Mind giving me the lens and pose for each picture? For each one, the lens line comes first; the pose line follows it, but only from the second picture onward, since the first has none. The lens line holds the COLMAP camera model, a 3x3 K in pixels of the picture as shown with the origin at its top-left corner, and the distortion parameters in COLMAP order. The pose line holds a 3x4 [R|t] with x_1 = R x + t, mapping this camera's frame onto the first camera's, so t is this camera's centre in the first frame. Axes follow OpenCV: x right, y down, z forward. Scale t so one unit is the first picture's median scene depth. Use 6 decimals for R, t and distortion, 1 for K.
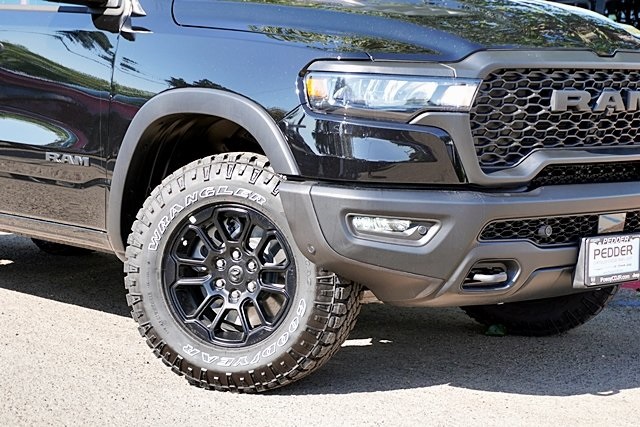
lens RADIAL K [[1541.7, 0, 319.3], [0, 1541.7, 212.2], [0, 0, 1]] dist [-0.121601, 0.000000]
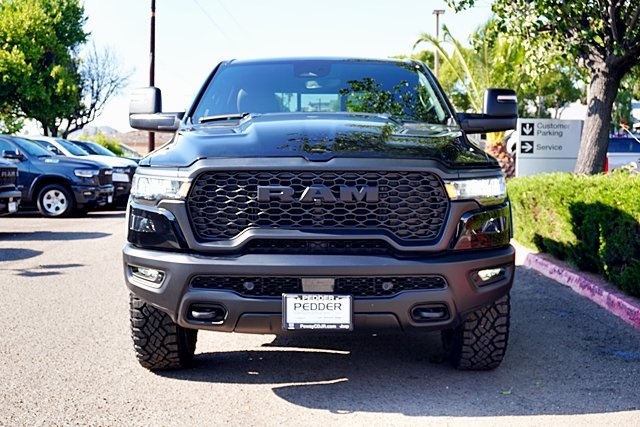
lens RADIAL K [[887.4, 0, 319.6], [0, 887.4, 214.0], [0, 0, 1]] dist [0.026474, 0.000000]
pose [[0.726605, 0.031291, -0.686343, 0.734817], [-0.057914, 0.998196, -0.015803, -0.043369], [0.684610, 0.051231, 0.727107, 0.442473]]
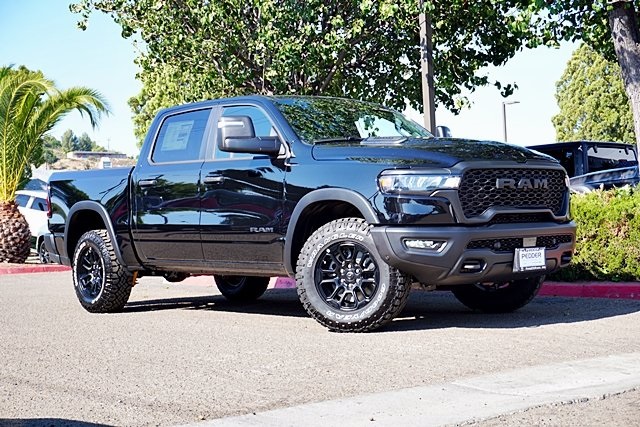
lens RADIAL K [[1052.1, 0, 319.9], [0, 1052.1, 214.9], [0, 0, 1]] dist [-0.012292, 0.000000]
pose [[0.998202, -0.050541, -0.032234, -0.046195], [0.046894, 0.993332, -0.105324, 0.109277], [0.037342, 0.103623, 0.993915, -0.437267]]
